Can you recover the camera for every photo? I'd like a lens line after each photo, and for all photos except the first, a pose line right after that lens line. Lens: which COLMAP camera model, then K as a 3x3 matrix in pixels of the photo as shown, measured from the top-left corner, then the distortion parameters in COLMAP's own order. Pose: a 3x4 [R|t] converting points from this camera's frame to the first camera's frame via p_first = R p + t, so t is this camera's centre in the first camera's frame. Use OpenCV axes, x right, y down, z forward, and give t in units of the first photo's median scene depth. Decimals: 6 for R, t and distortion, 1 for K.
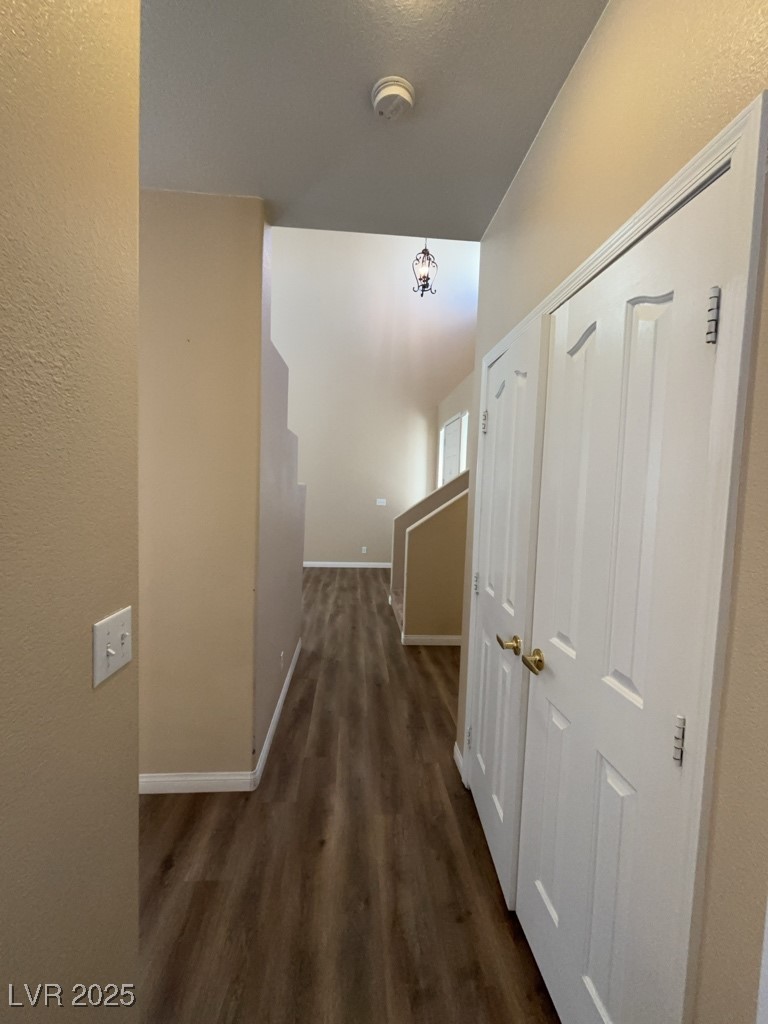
lens RADIAL K [[411.3, 0, 382.8], [0, 411.3, 509.3], [0, 0, 1]] dist [0.005272, -0.001359]
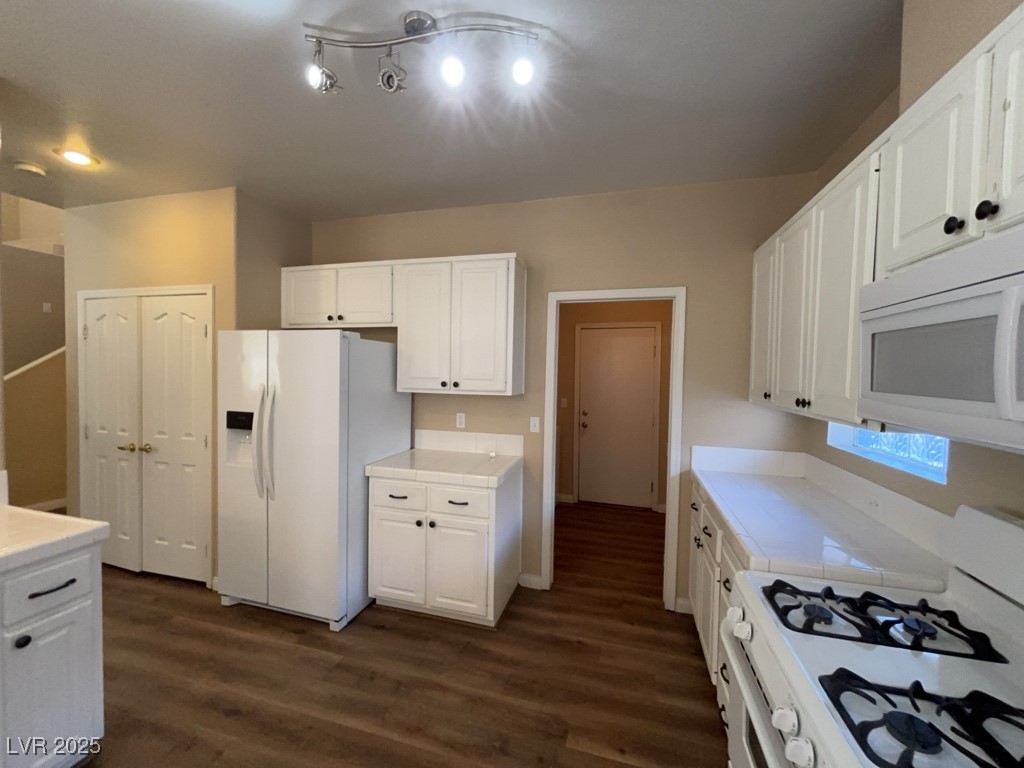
lens RADIAL K [[411.3, 0, 508.6], [0, 411.3, 383.2], [0, 0, 1]] dist [0.005272, -0.001359]
pose [[0.353892, -0.053203, 0.933772, -0.685249], [0.044869, 0.998197, 0.039869, 0.000095], [-0.934209, 0.027788, 0.355641, -1.128284]]
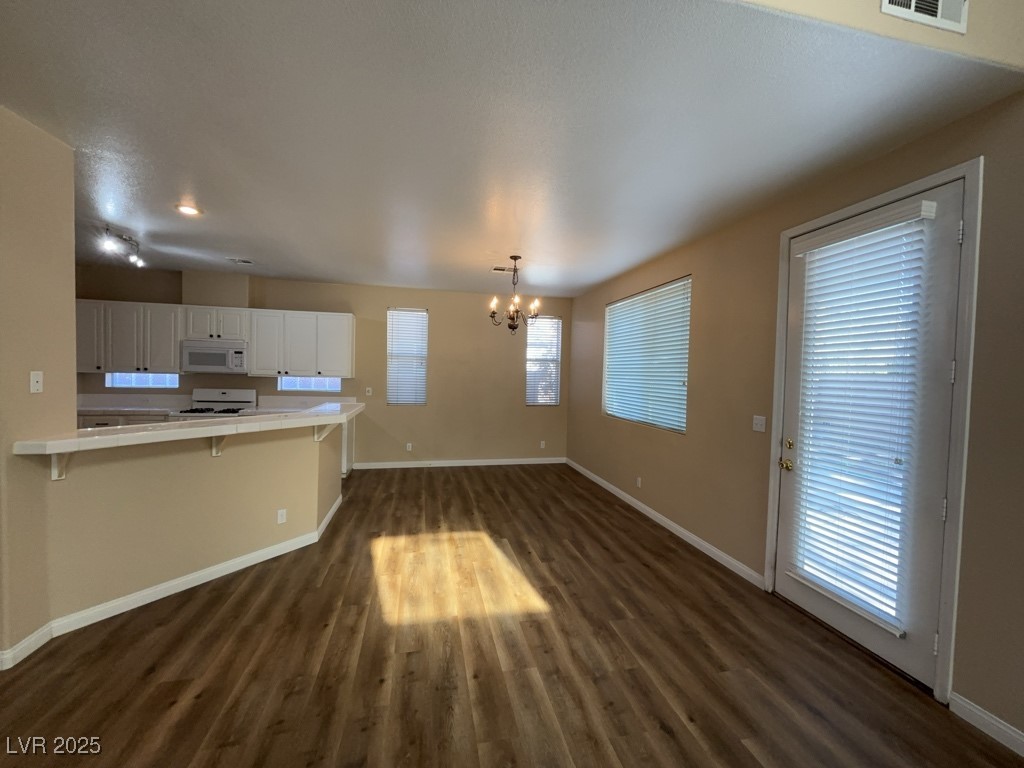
lens RADIAL K [[411.3, 0, 509.6], [0, 411.3, 382.8], [0, 0, 1]] dist [0.005272, -0.001359]
pose [[-0.989230, -0.051306, -0.137083, -1.666324], [-0.062279, 0.995085, 0.076987, -0.164920], [0.132460, 0.084695, -0.987563, 1.579323]]
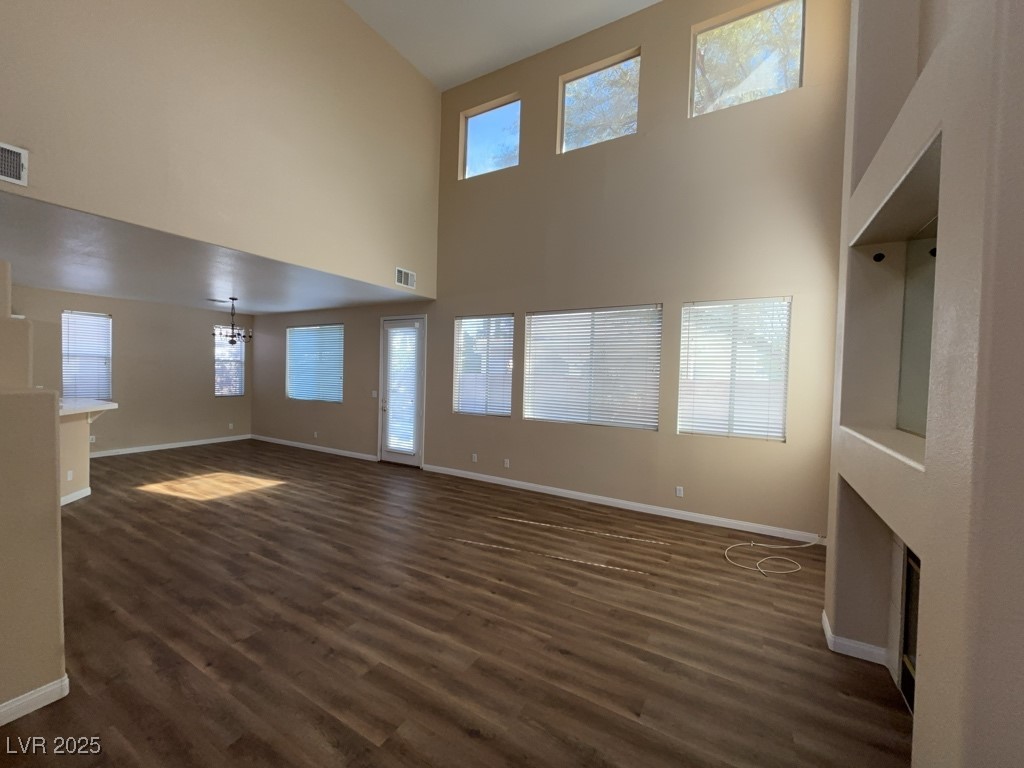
lens RADIAL K [[411.3, 0, 509.5], [0, 411.3, 383.1], [0, 0, 1]] dist [0.005272, -0.001359]
pose [[-0.571334, -0.024302, -0.820358, -0.467636], [-0.086997, 0.995723, 0.031092, -0.272880], [0.816094, 0.089132, -0.571004, 3.281759]]
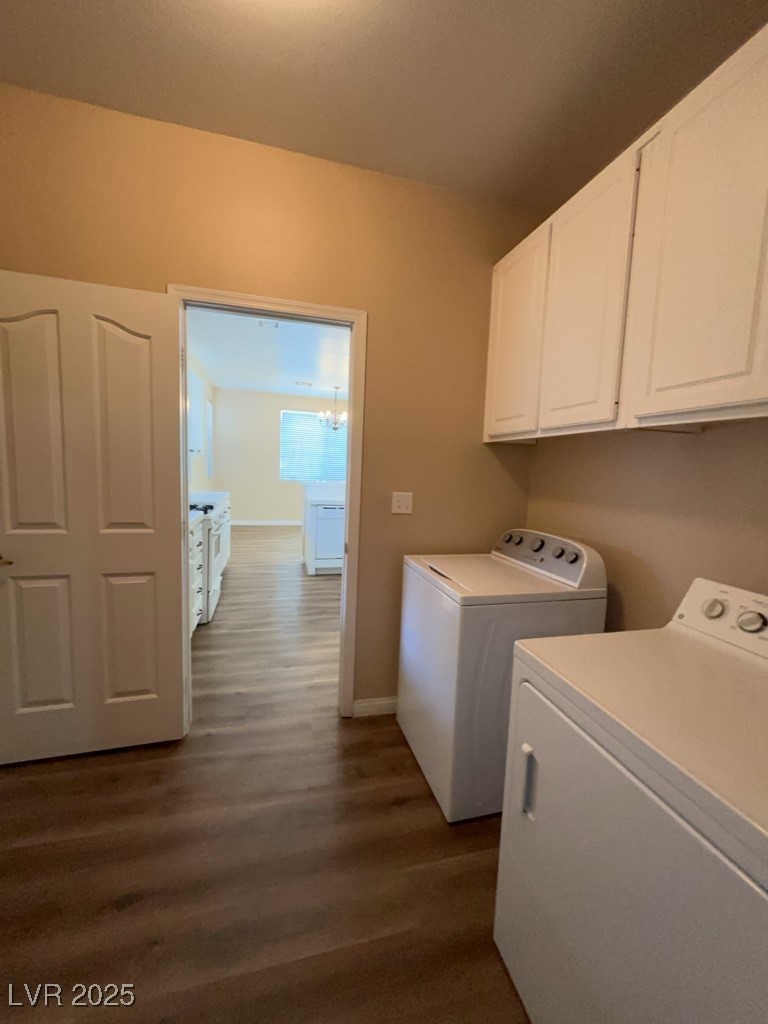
lens RADIAL K [[411.3, 0, 383.0], [0, 411.3, 509.2], [0, 0, 1]] dist [0.005272, -0.001359]
pose [[0.183221, 0.078342, -0.979945, 1.885863], [-0.091498, 0.993852, 0.062346, 0.163668], [0.978804, 0.078239, 0.189263, -0.860451]]
